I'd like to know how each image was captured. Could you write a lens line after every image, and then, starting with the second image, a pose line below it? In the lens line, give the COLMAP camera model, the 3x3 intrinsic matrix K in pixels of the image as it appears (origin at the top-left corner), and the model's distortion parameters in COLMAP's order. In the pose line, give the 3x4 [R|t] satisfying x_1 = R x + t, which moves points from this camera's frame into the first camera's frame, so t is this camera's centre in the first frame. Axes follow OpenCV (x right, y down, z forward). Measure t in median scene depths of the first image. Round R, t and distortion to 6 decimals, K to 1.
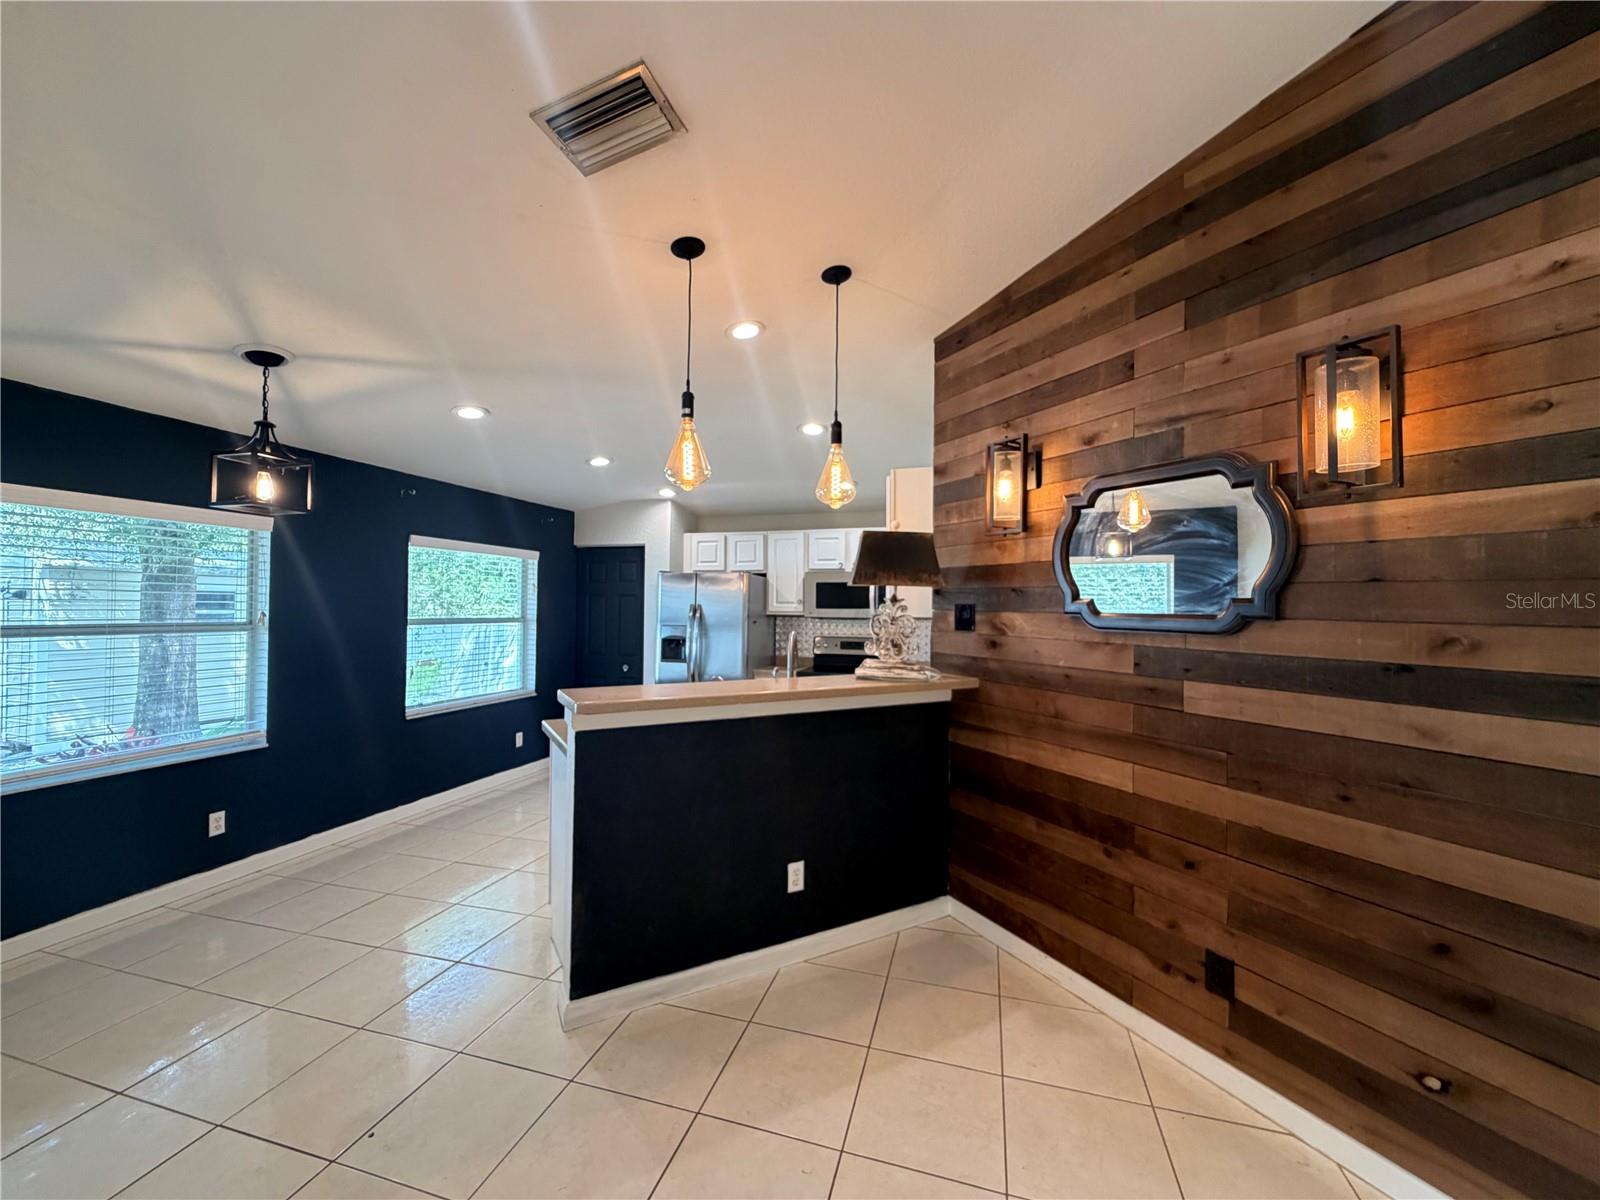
lens RADIAL K [[640.9, 0, 797.7], [0, 640.9, 598.8], [0, 0, 1]] dist [0.001360, 0.000257]
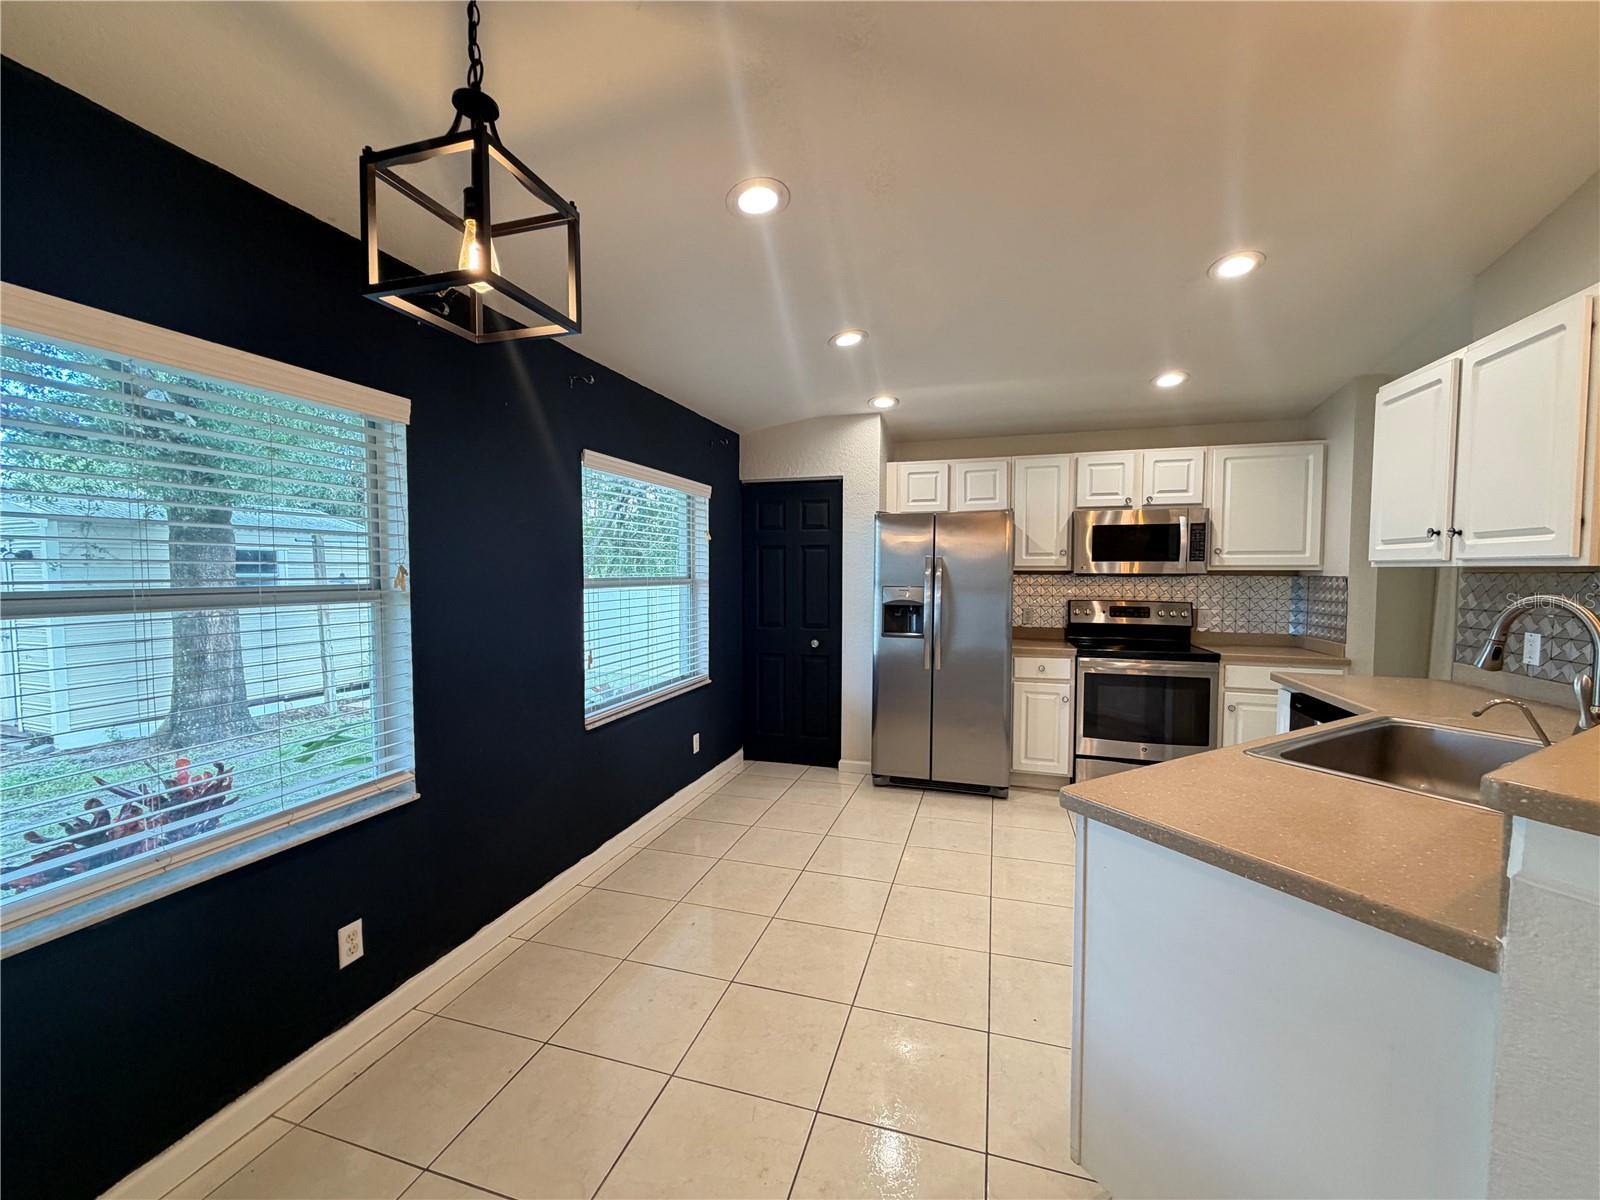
lens RADIAL K [[639.8, 0, 798.3], [0, 639.8, 599.7], [0, 0, 1]] dist [0.002040, -0.000250]
pose [[0.999853, -0.006838, -0.015703, -0.300811], [0.007785, 0.998102, 0.061091, 0.011213], [0.015256, -0.061204, 0.998009, 0.278310]]
